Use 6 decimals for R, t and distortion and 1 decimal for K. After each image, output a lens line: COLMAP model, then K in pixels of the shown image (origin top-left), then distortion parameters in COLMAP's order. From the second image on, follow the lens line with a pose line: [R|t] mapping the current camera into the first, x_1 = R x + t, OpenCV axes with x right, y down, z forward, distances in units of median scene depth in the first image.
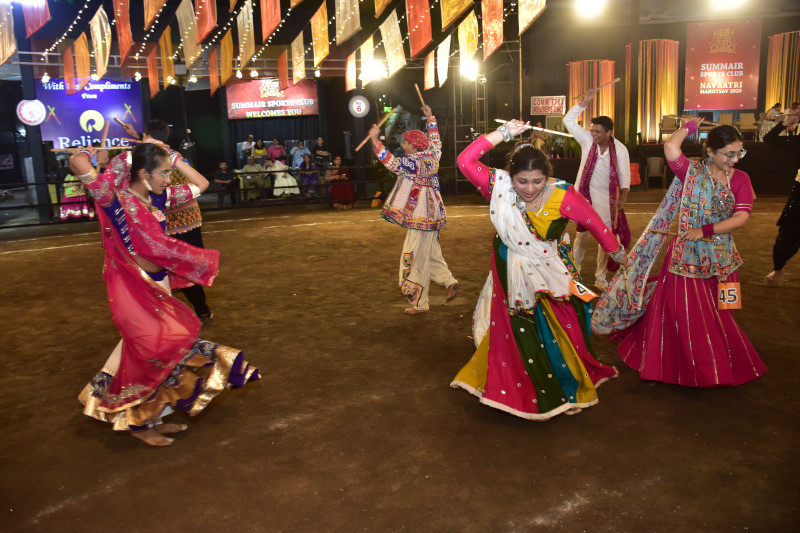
lens RADIAL K [[637.6, 0, 400.0], [0, 637.6, 266.5], [0, 0, 1]] dist [-0.136362, 0.101685]
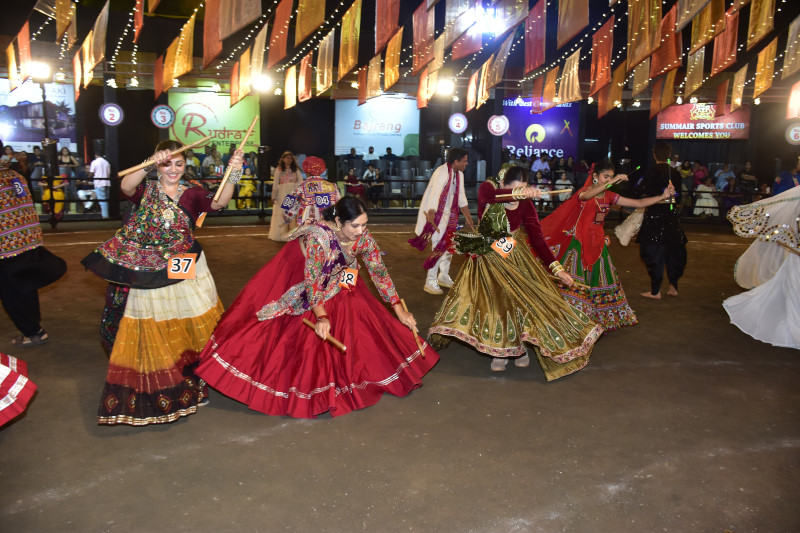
lens RADIAL K [[637.6, 0, 400.0], [0, 637.6, 266.5], [0, 0, 1]] dist [-0.136362, 0.101685]
pose [[0.814222, 0.144767, -0.562215, -0.003455], [-0.156397, 0.987305, 0.027724, 0.025162], [0.559091, 0.065355, 0.826526, -0.142373]]
